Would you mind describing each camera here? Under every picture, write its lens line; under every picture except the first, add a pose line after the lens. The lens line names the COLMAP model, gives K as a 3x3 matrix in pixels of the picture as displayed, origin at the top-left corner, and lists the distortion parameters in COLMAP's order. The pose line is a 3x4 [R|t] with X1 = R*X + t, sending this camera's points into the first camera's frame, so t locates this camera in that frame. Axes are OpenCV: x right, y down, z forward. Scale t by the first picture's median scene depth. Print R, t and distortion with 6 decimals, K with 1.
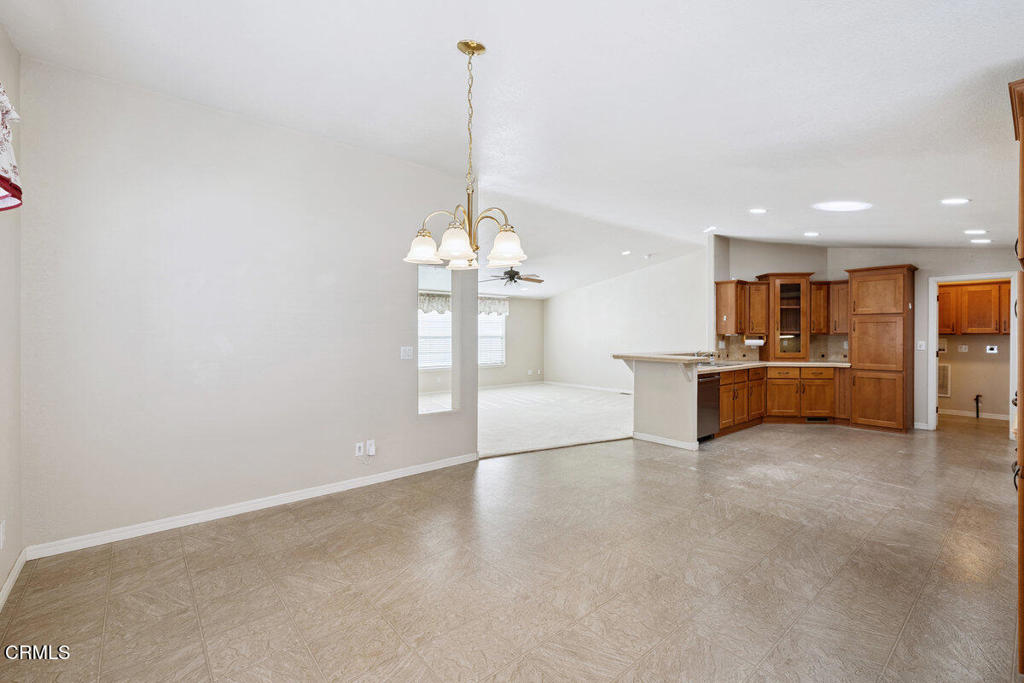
lens RADIAL K [[436.6, 0, 507.0], [0, 436.6, 336.2], [0, 0, 1]] dist [-0.000404, -0.000034]
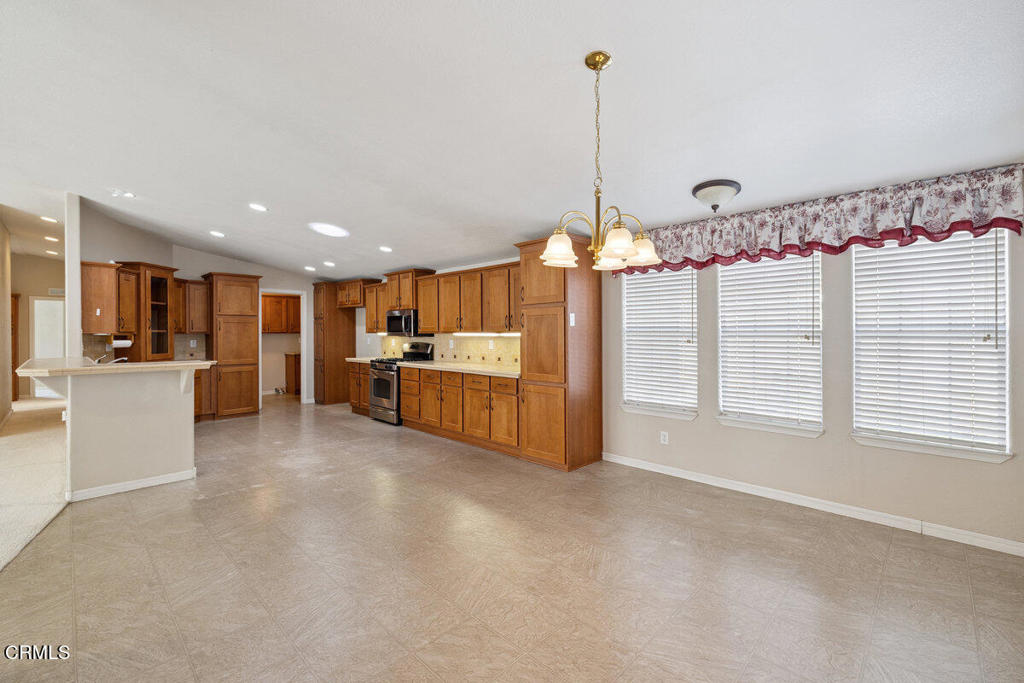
lens RADIAL K [[436.6, 0, 505.6], [0, 436.6, 331.1], [0, 0, 1]] dist [-0.000404, -0.000034]
pose [[-0.104577, 0.002857, 0.994513, -0.345885], [0.008753, 0.999960, -0.001952, -0.001087], [-0.994478, 0.008501, -0.104597, 0.414827]]
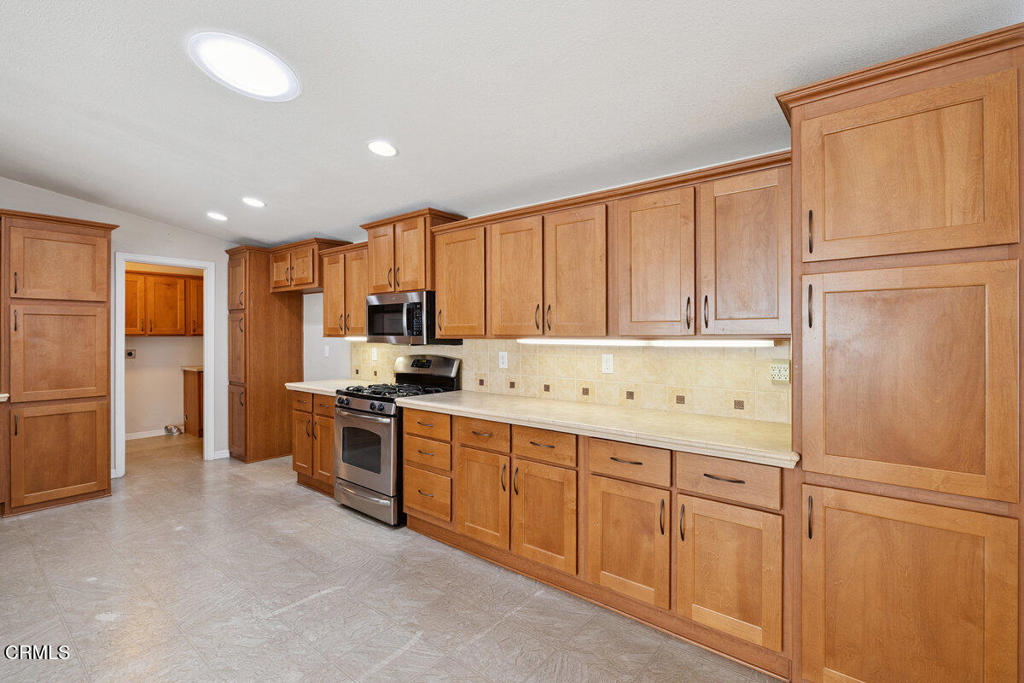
lens RADIAL K [[463.1, 0, 507.4], [0, 463.1, 336.2], [0, 0, 1]] dist [-0.008602, 0.002395]
pose [[-0.202845, -0.001592, 0.979210, 0.141579], [0.004227, 0.999988, 0.002502, -0.003555], [-0.979202, 0.004646, -0.202836, 0.540137]]
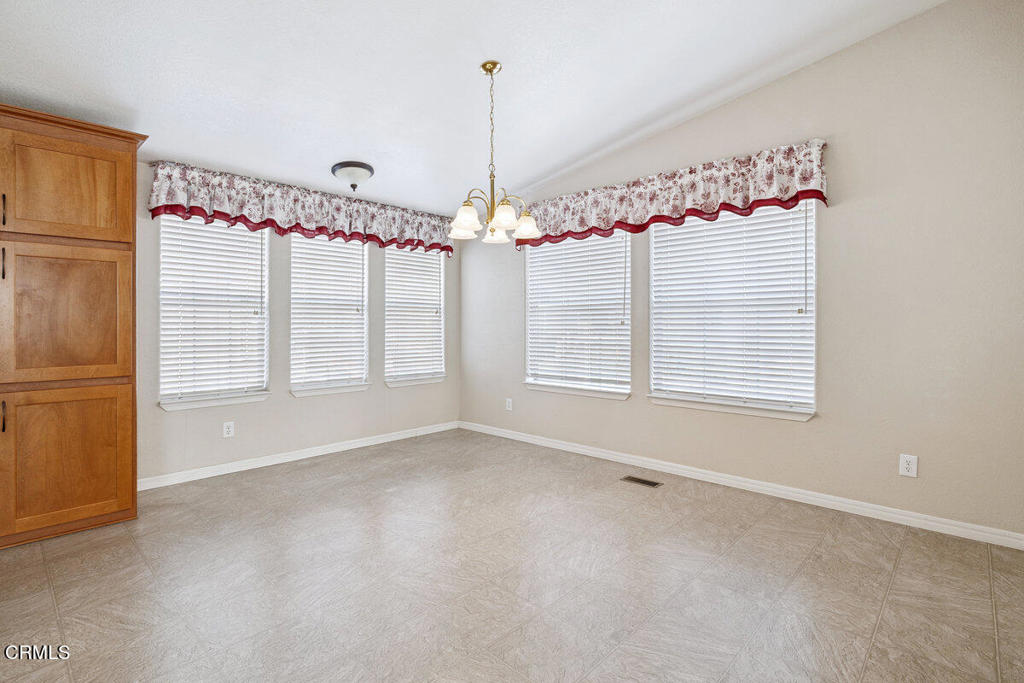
lens RADIAL K [[490.6, 0, 513.1], [0, 490.6, 324.3], [0, 0, 1]] dist [-0.012242, 0.003823]
pose [[-0.991336, 0.000616, -0.131351, 0.012830], [0.000416, 0.999999, 0.001549, 0.029254], [0.131351, 0.001481, -0.991335, 0.756535]]
